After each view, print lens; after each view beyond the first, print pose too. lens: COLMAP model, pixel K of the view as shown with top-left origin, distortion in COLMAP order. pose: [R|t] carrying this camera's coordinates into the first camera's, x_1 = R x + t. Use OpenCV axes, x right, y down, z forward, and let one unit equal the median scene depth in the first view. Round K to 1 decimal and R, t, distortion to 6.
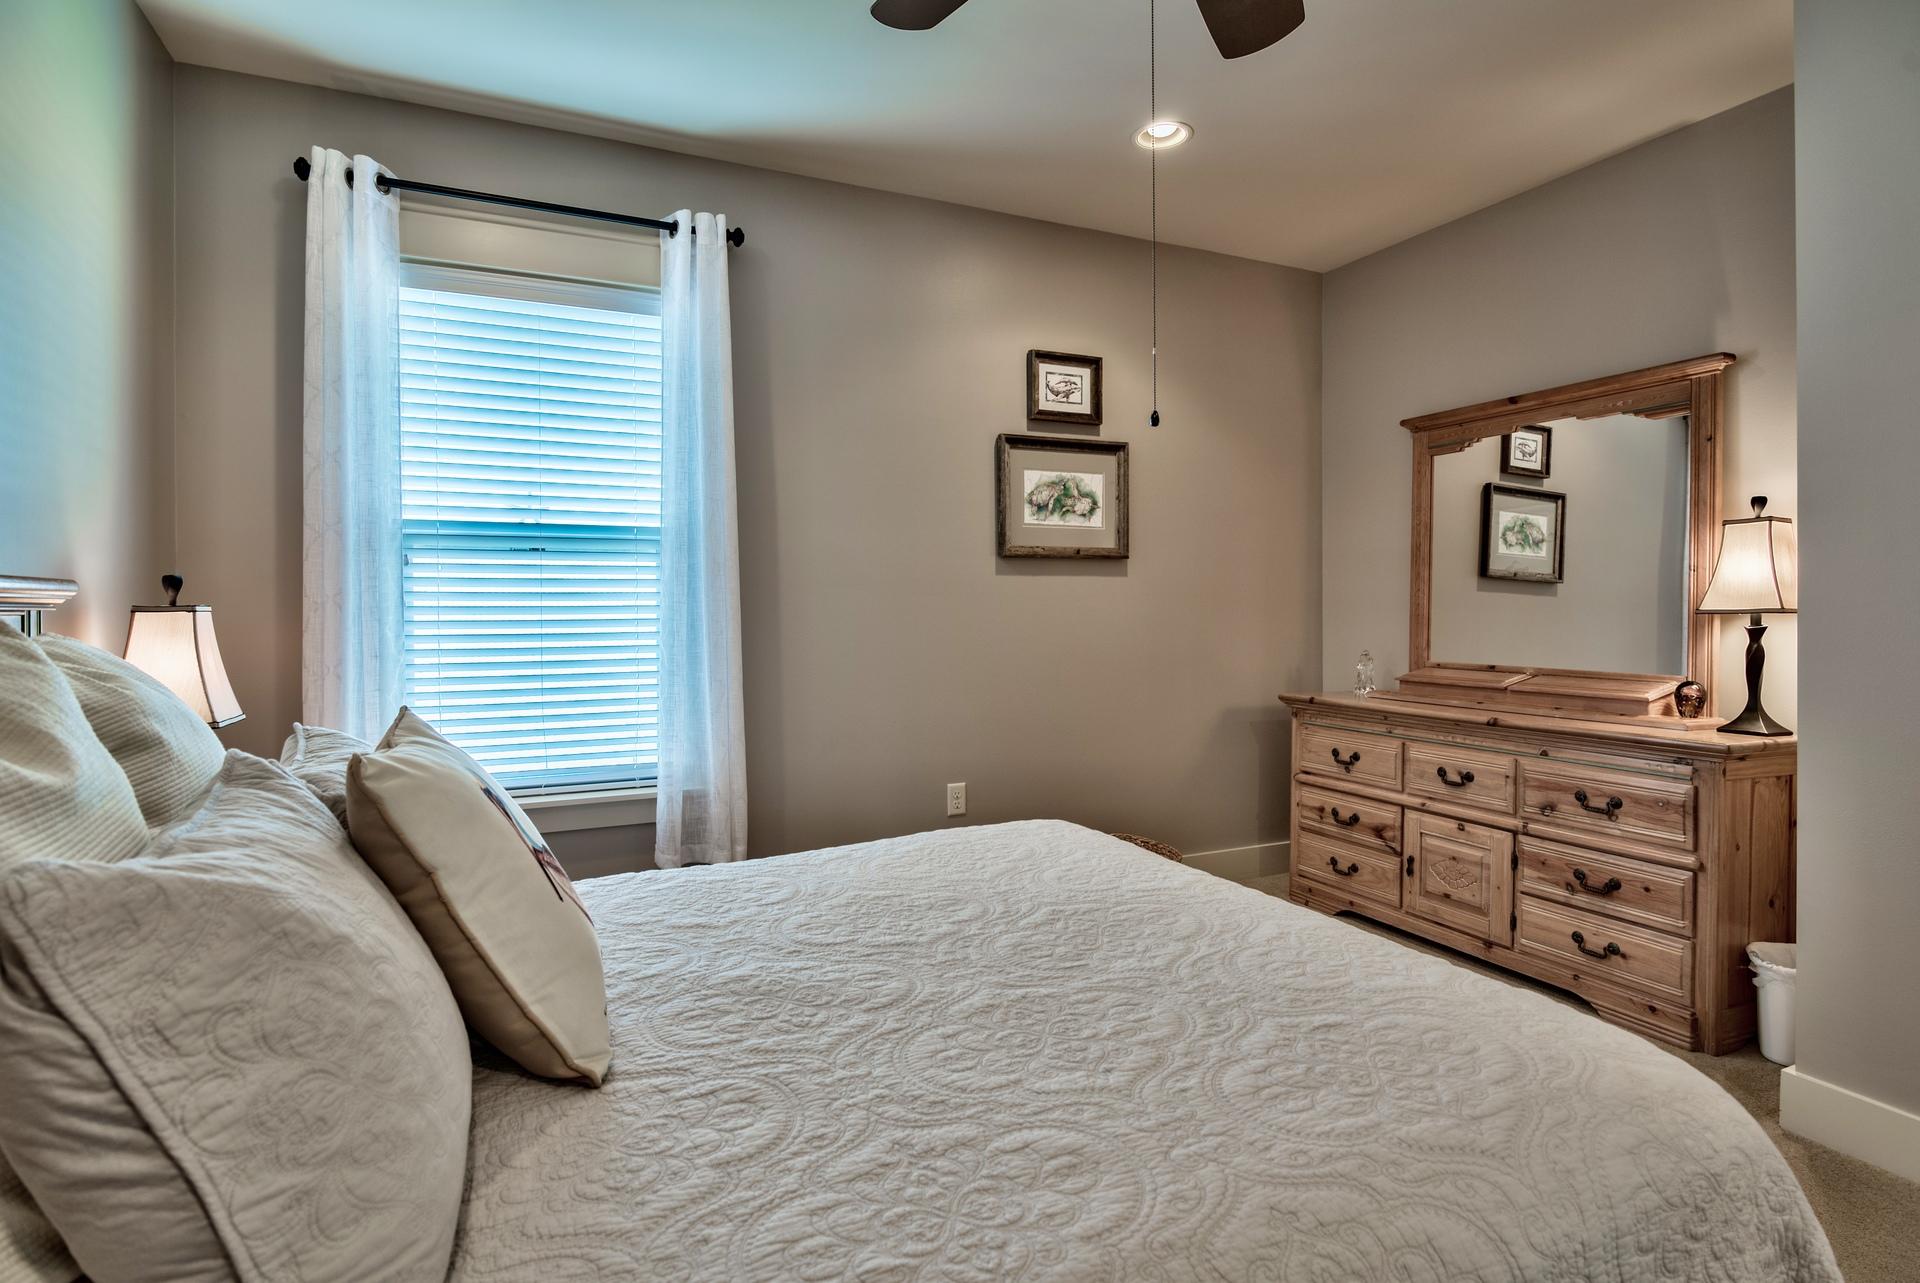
lens RADIAL K [[947.6, 0, 947.0], [0, 947.6, 630.4], [0, 0, 1]] dist [0.000297, -0.000054]
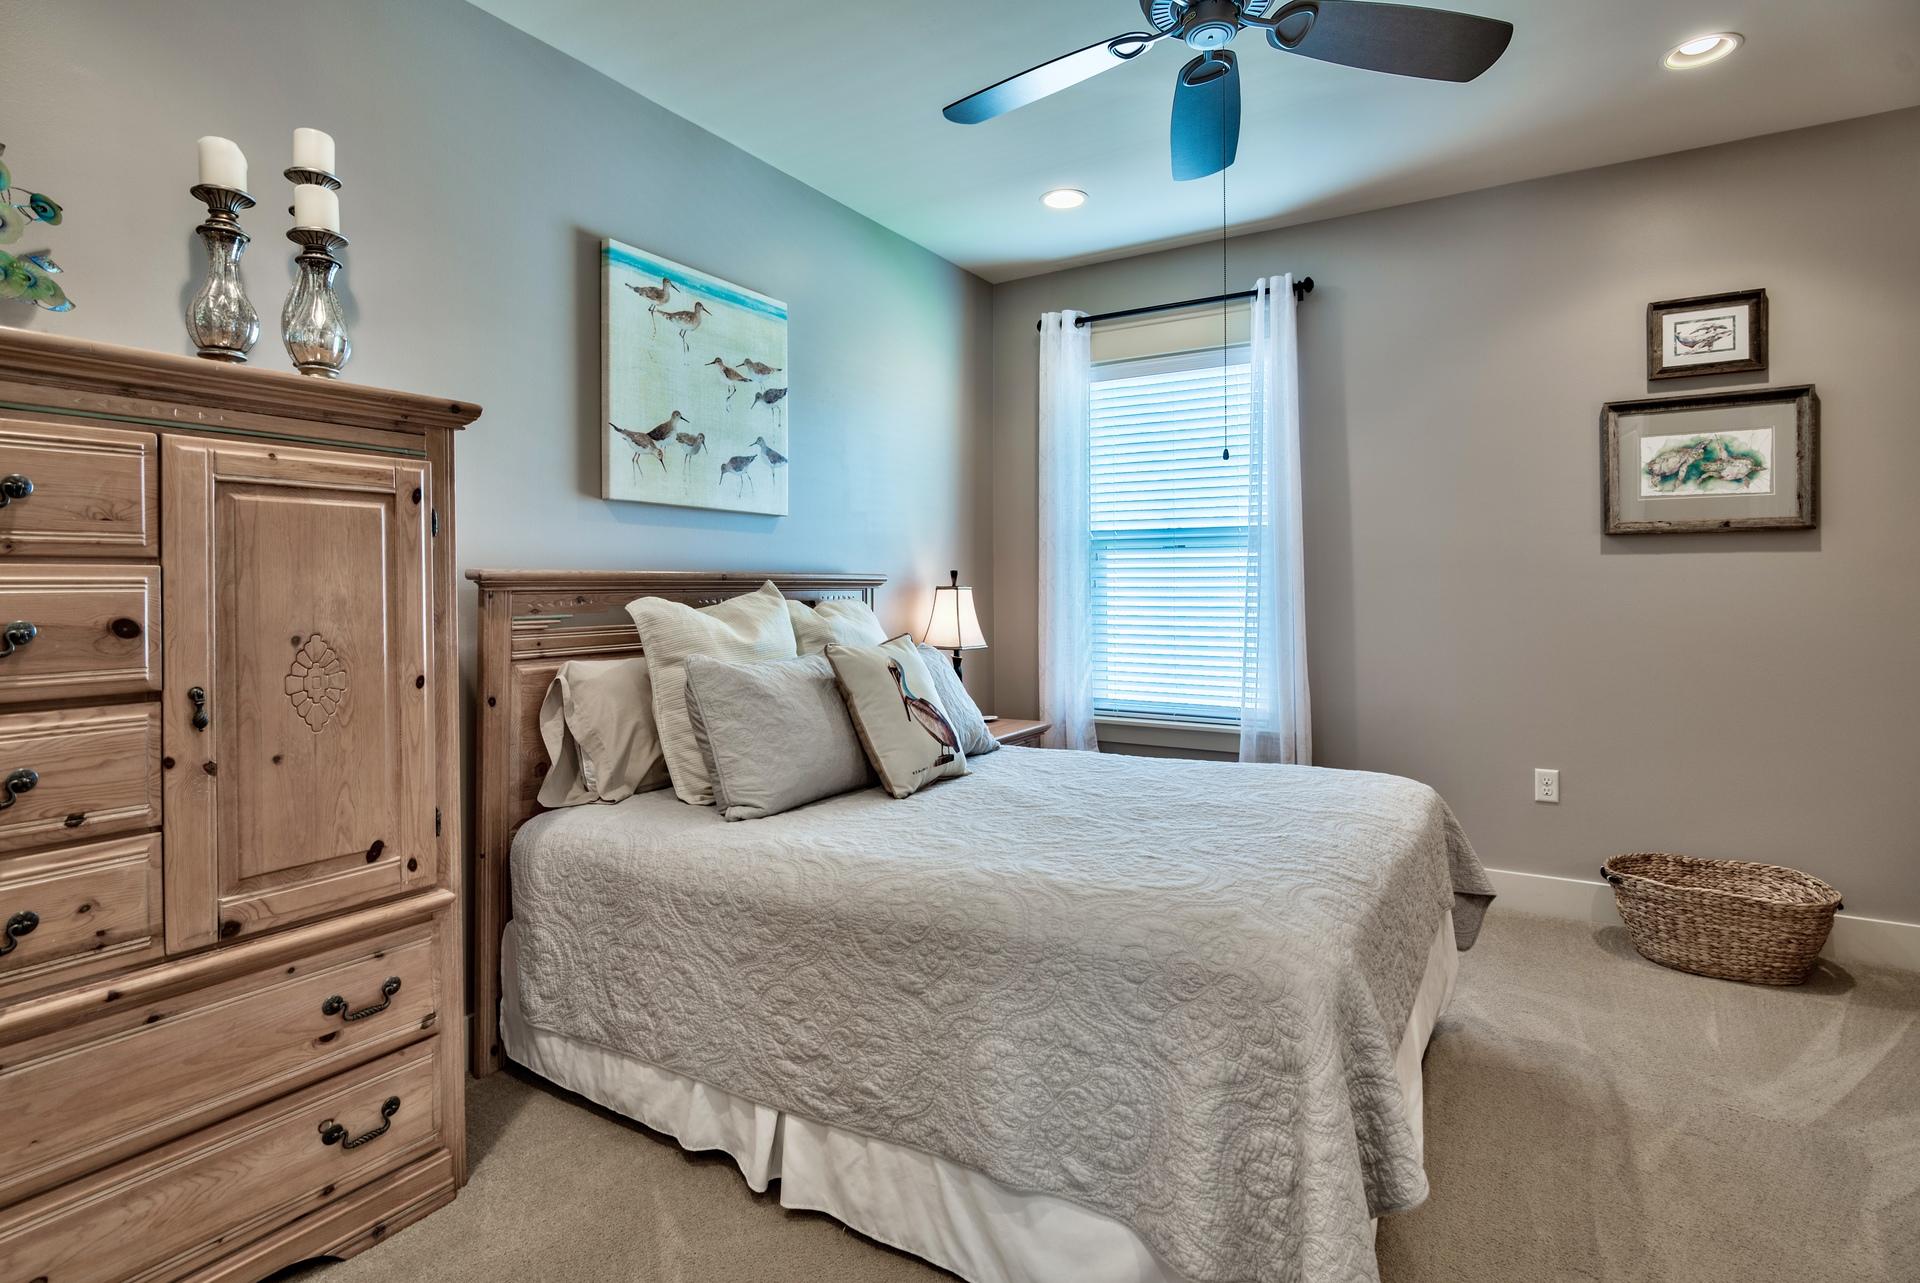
lens RADIAL K [[951.5, 0, 959.4], [0, 951.5, 620.9], [0, 0, 1]] dist [-0.004382, -0.001195]
pose [[0.559249, 0.031715, -0.828393, 0.471227], [-0.022874, 0.999478, 0.022823, -0.000139], [0.828684, 0.006185, 0.559683, -0.044945]]
